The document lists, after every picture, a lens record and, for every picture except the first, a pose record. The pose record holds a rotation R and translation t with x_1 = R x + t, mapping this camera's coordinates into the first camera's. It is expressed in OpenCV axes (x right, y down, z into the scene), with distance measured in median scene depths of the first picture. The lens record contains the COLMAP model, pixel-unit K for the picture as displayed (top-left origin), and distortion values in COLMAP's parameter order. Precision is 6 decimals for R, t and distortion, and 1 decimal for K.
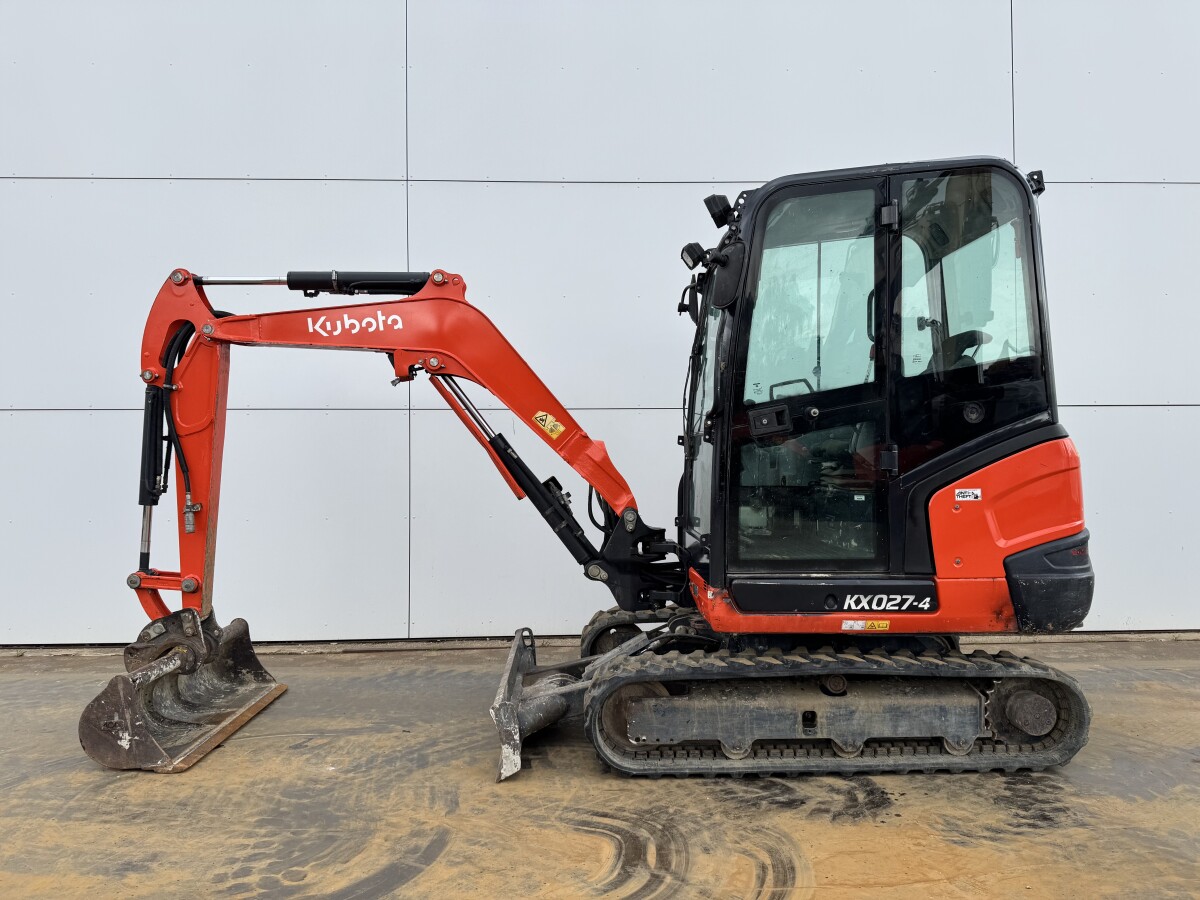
lens RADIAL K [[850.6, 0, 596.1], [0, 850.6, 450.0], [0, 0, 1]] dist [0.030340, -0.038306]
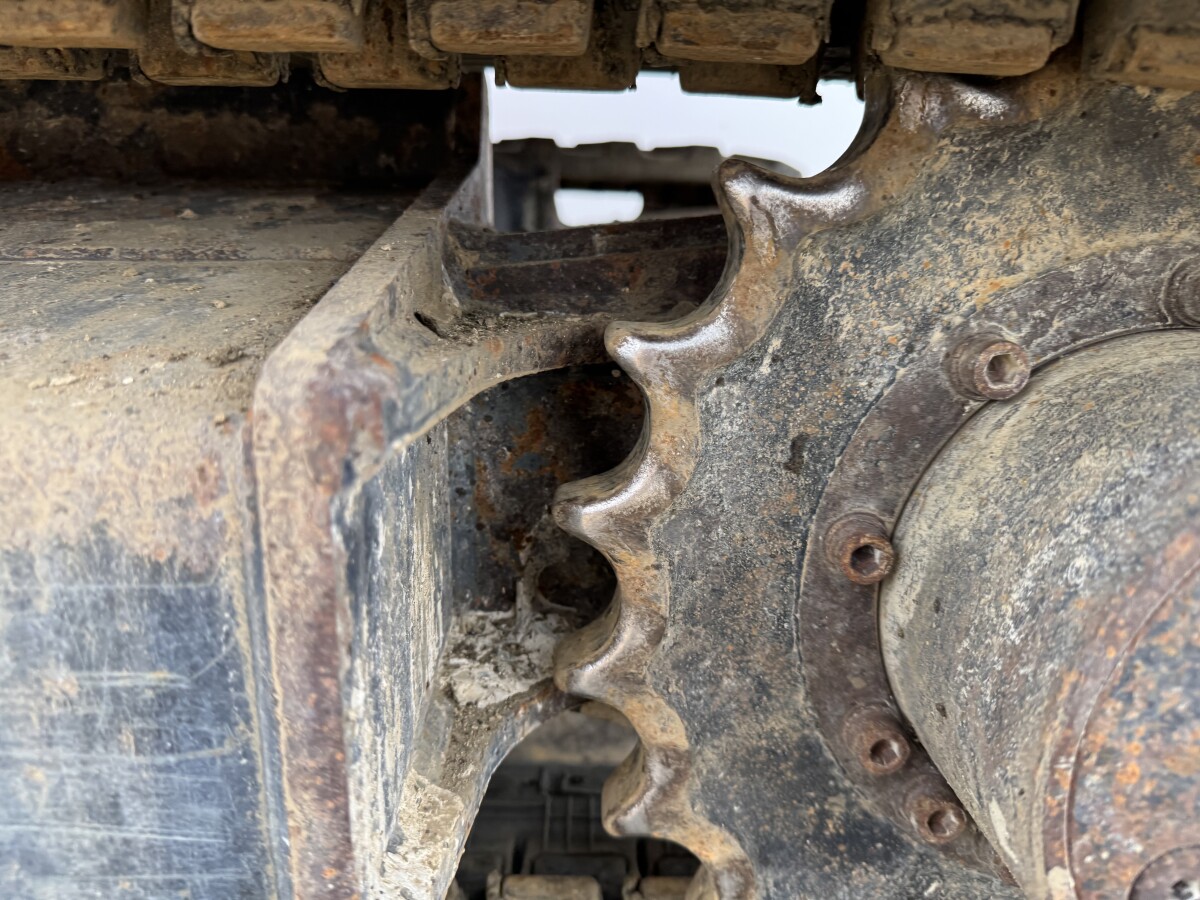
lens RADIAL K [[844.3, 0, 571.5], [0, 844.3, 453.8], [0, 0, 1]] dist [0.026366, -0.101704]
pose [[0.998510, 0.026427, -0.047751, 0.468929], [-0.012687, 0.963374, 0.267860, 0.281164], [0.053081, -0.266855, 0.962274, 0.959778]]
